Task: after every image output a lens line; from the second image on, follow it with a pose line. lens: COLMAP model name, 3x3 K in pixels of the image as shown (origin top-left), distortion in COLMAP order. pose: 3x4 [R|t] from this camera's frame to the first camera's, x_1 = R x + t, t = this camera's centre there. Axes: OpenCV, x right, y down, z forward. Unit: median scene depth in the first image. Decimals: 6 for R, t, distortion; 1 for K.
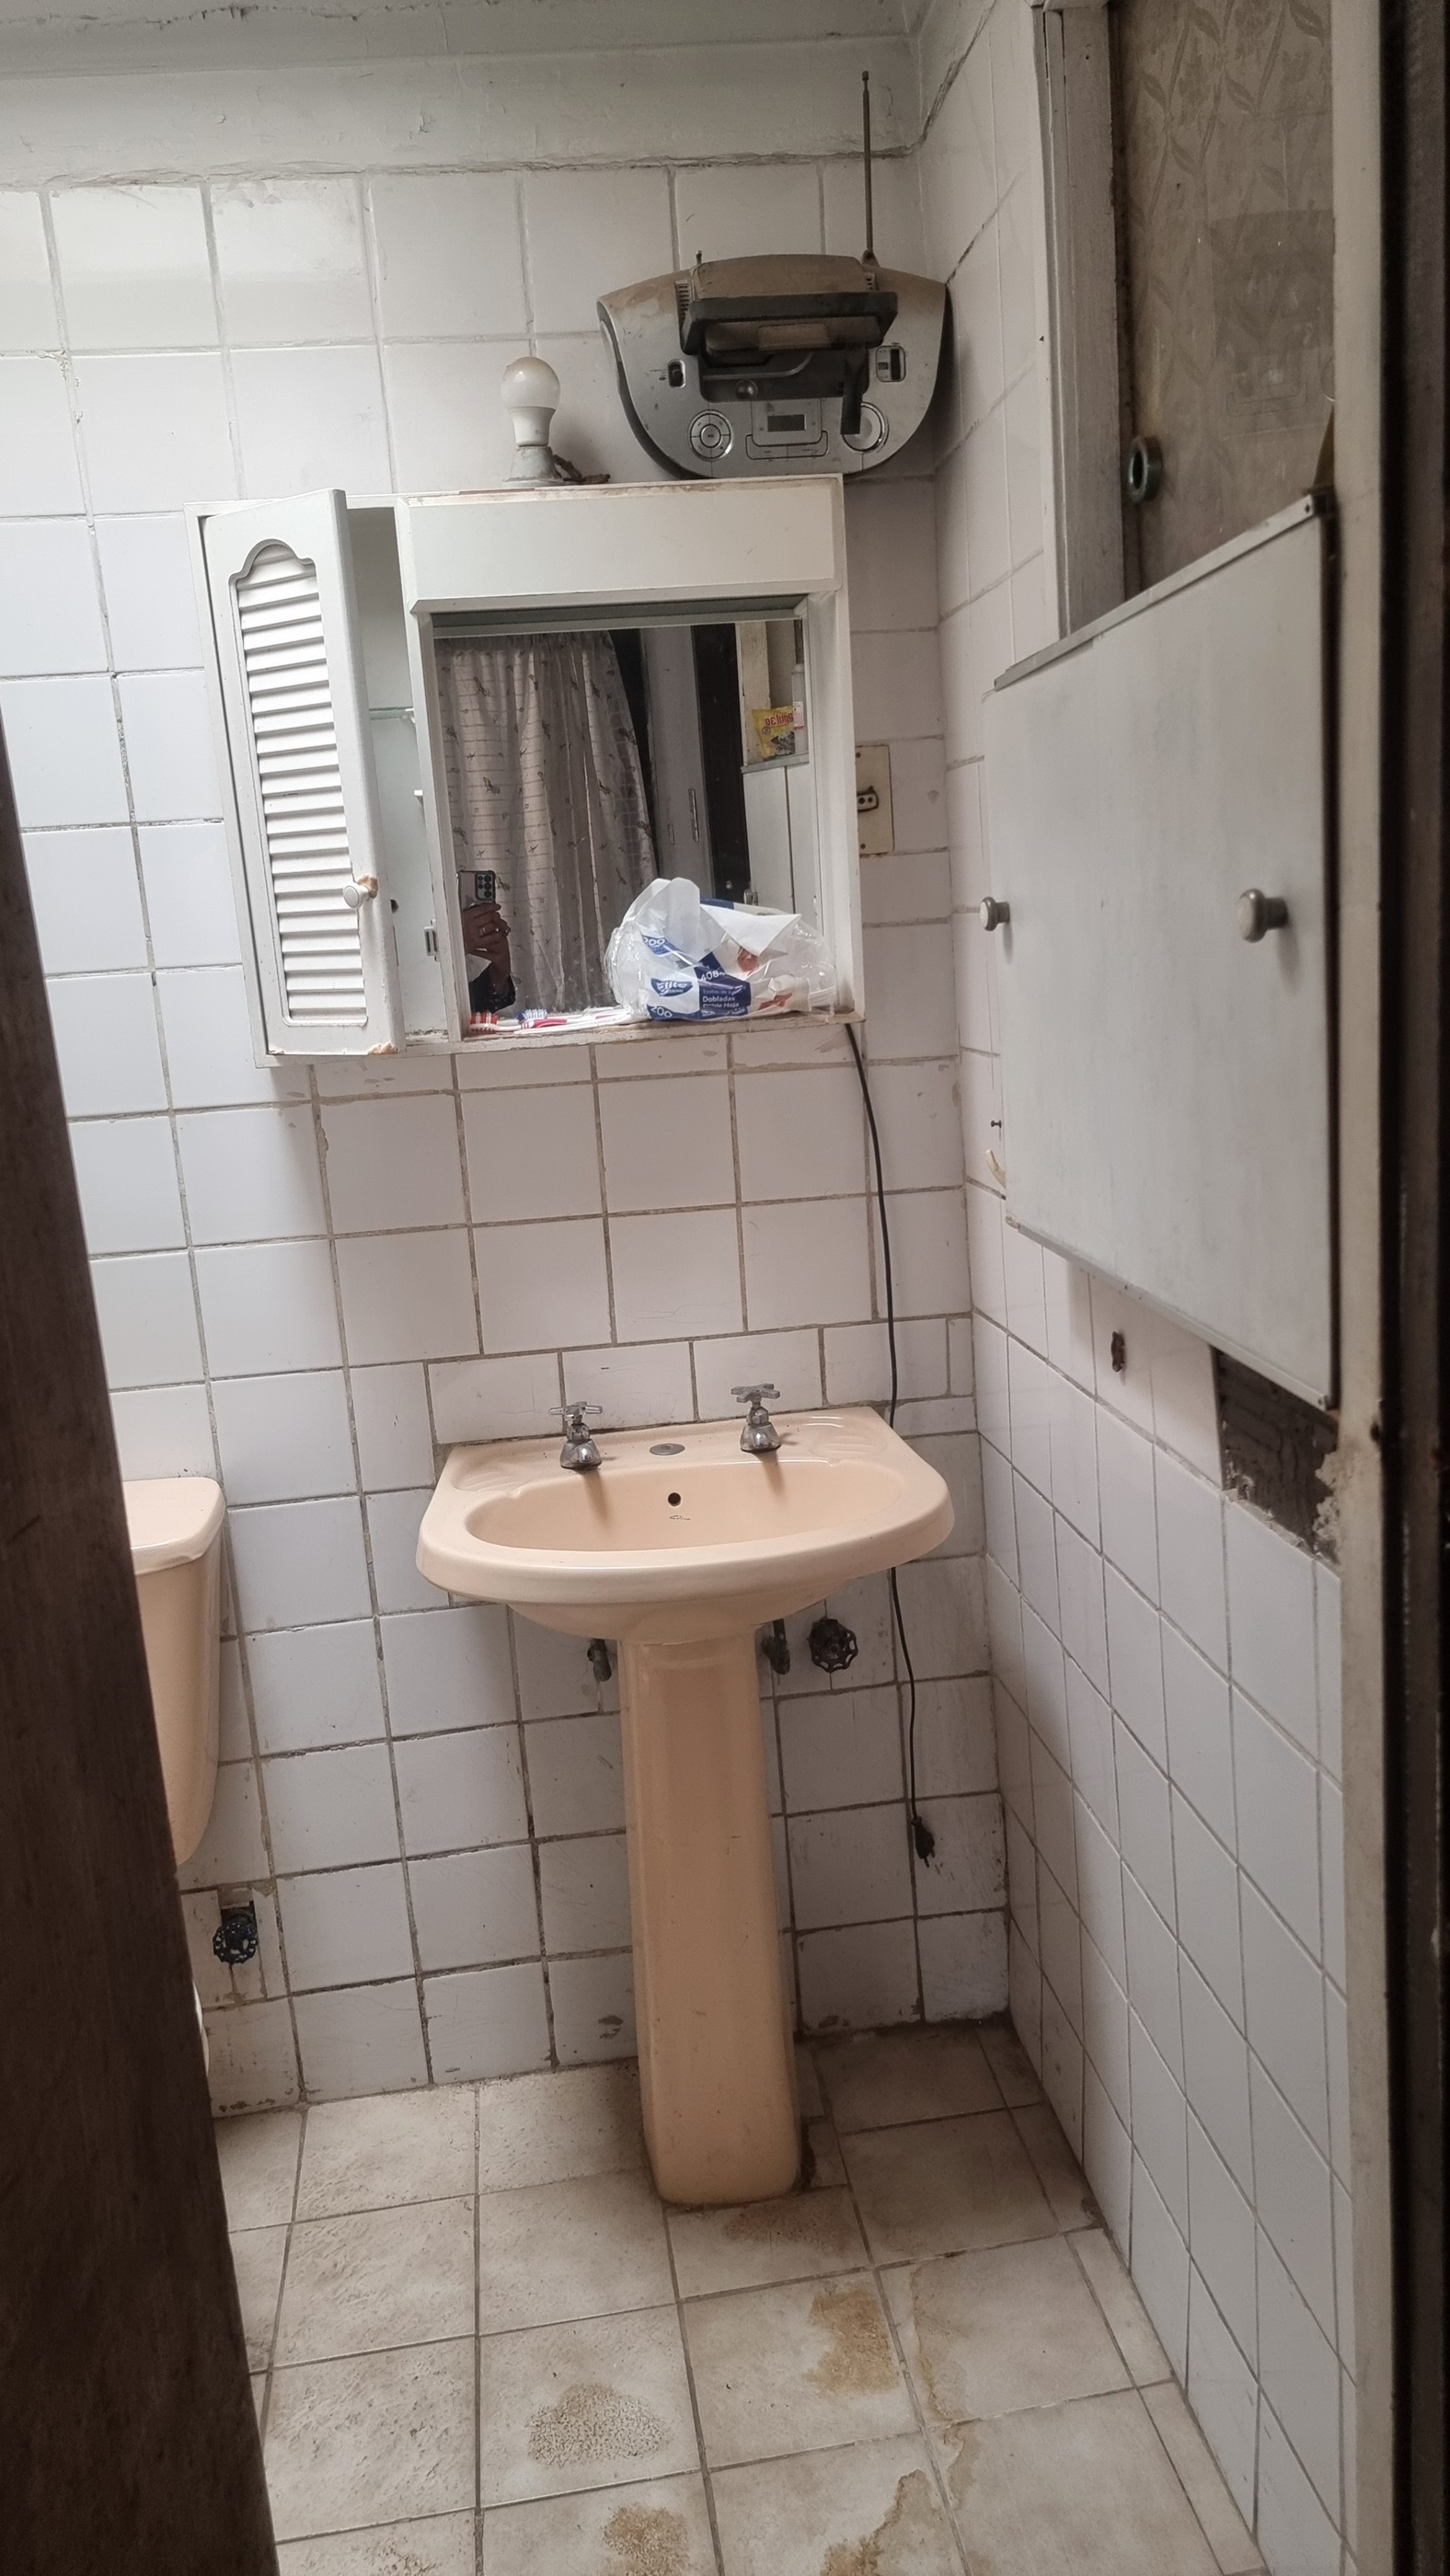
lens RADIAL K [[1814.7, 0, 723.7], [0, 1814.7, 1282.5], [0, 0, 1]] dist [0.027027, -0.004445]
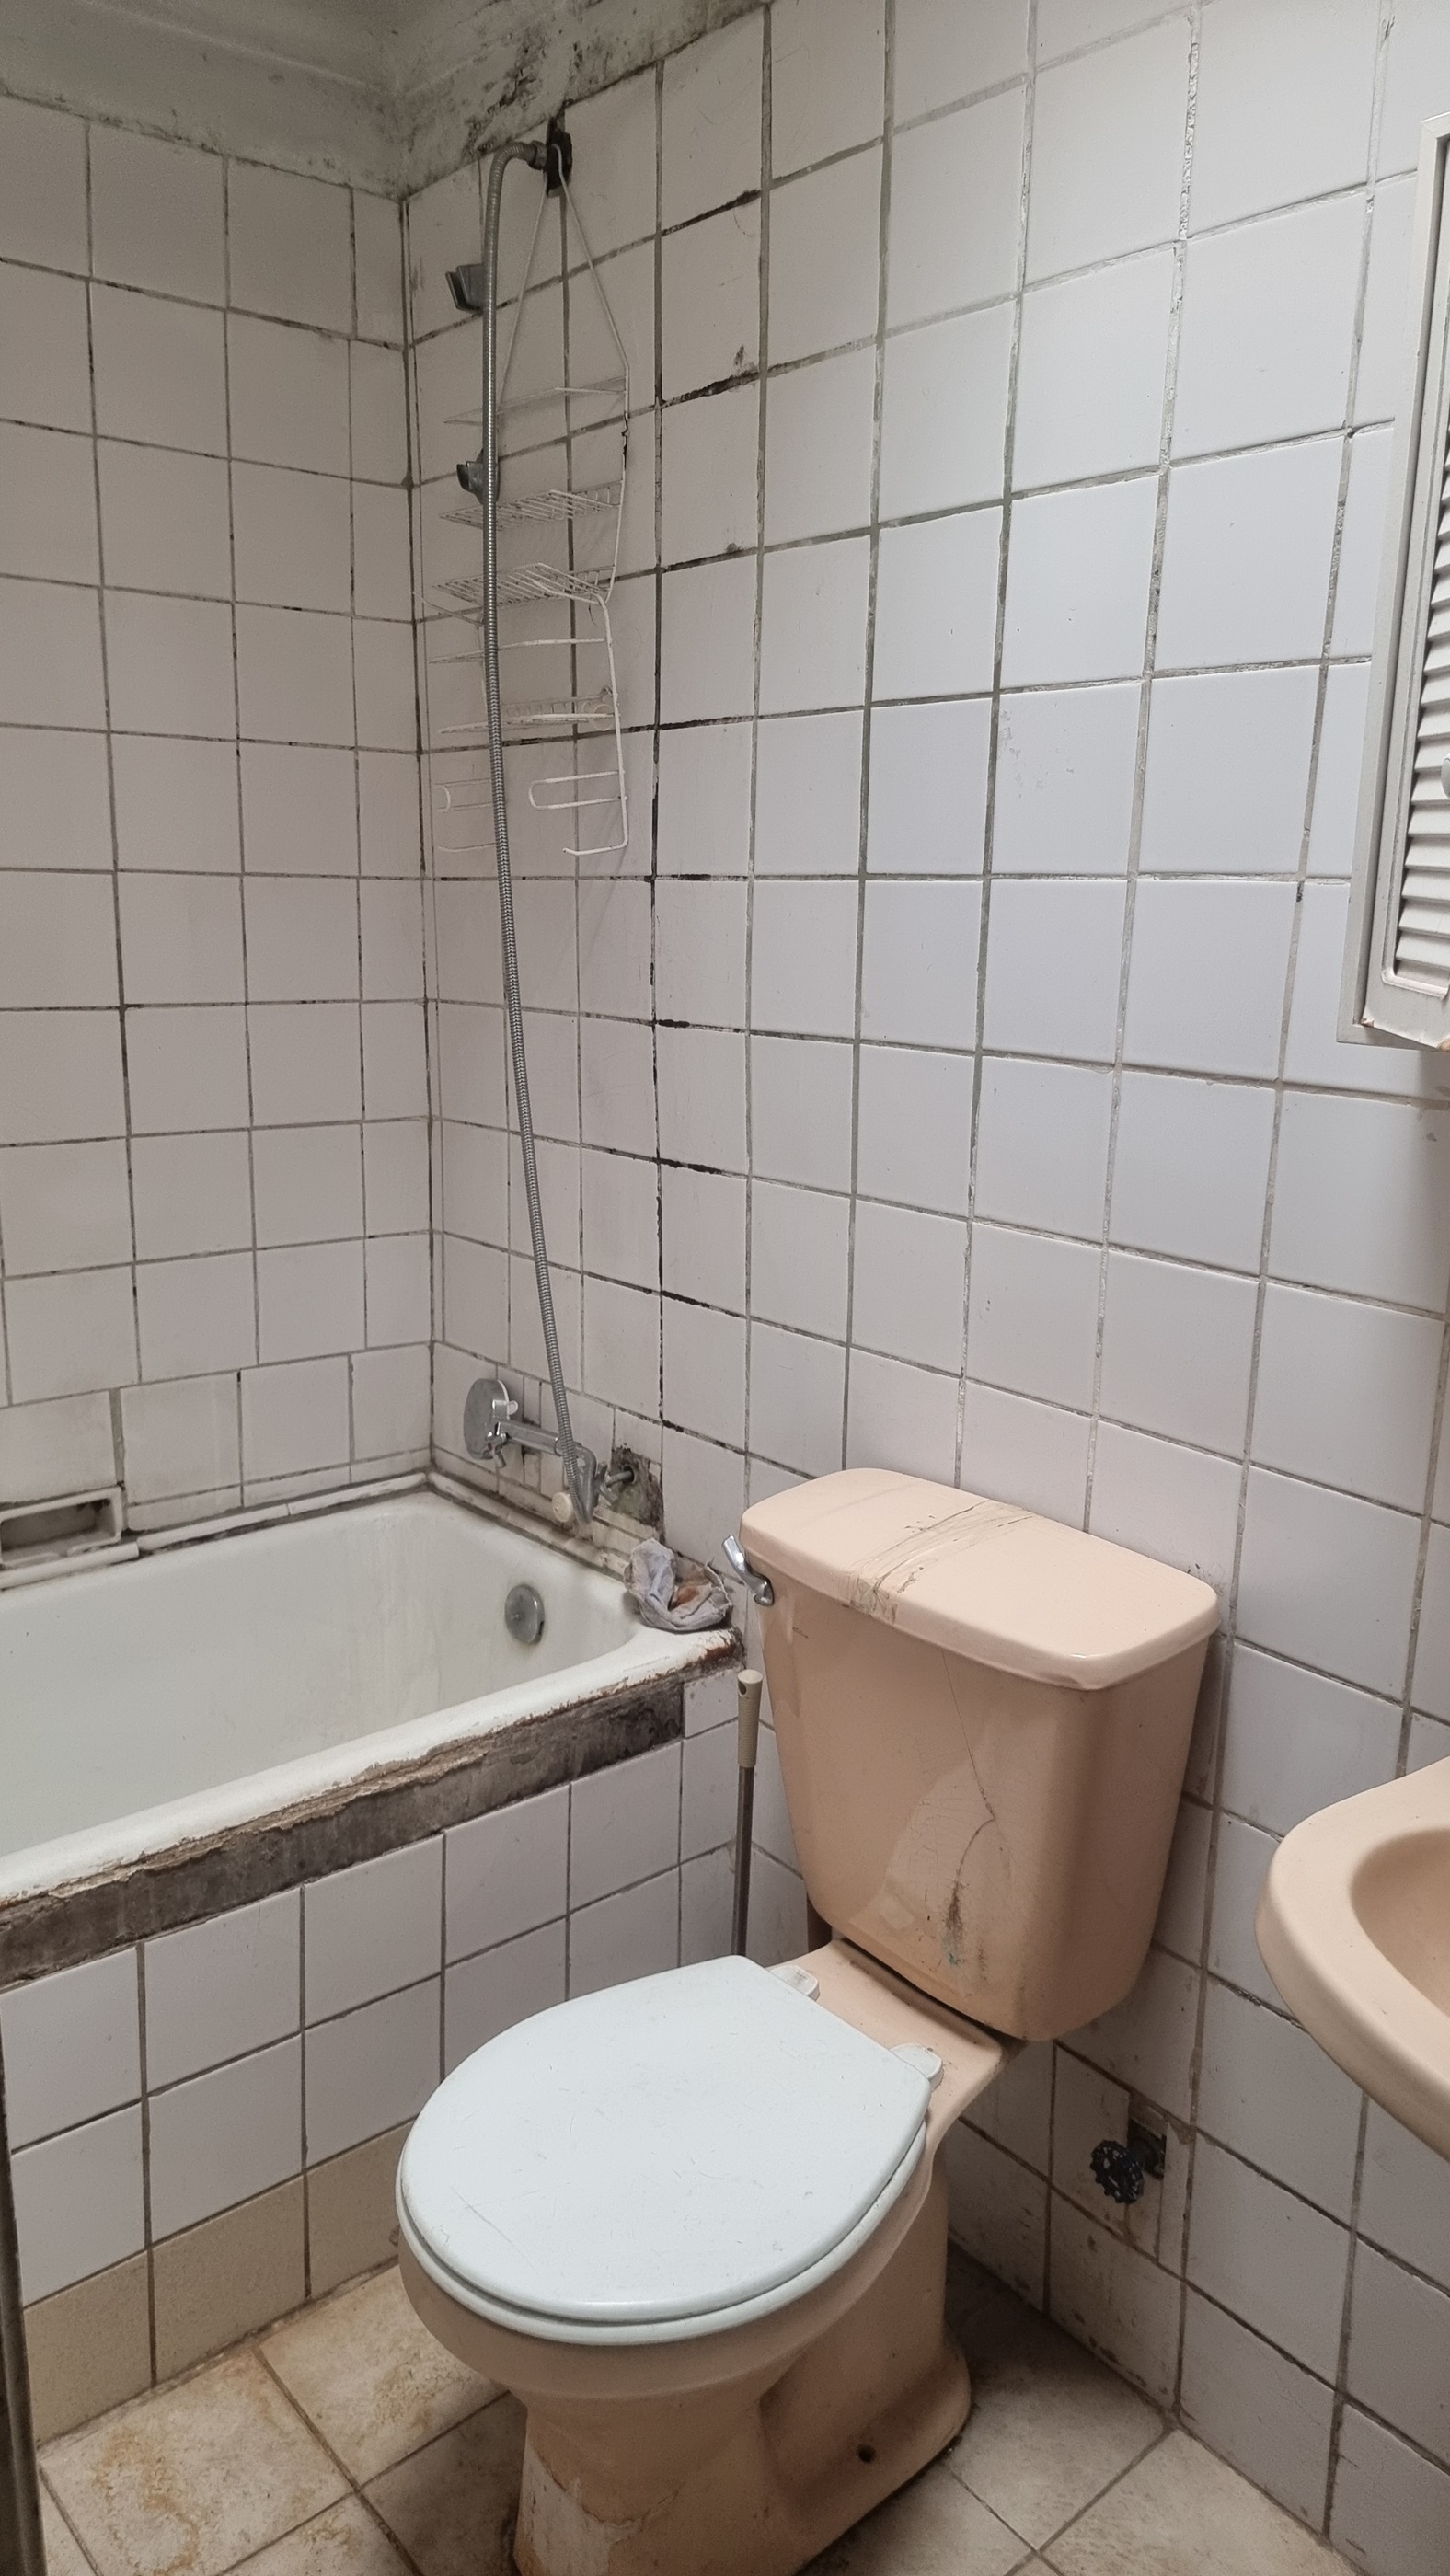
lens RADIAL K [[1814.7, 0, 716.9], [0, 1814.7, 1289.4], [0, 0, 1]] dist [0.027027, -0.004445]
pose [[0.515264, 0.274489, -0.811886, 0.167306], [-0.216014, 0.958334, 0.186908, -0.098439], [0.829362, 0.079072, 0.553088, 0.425412]]
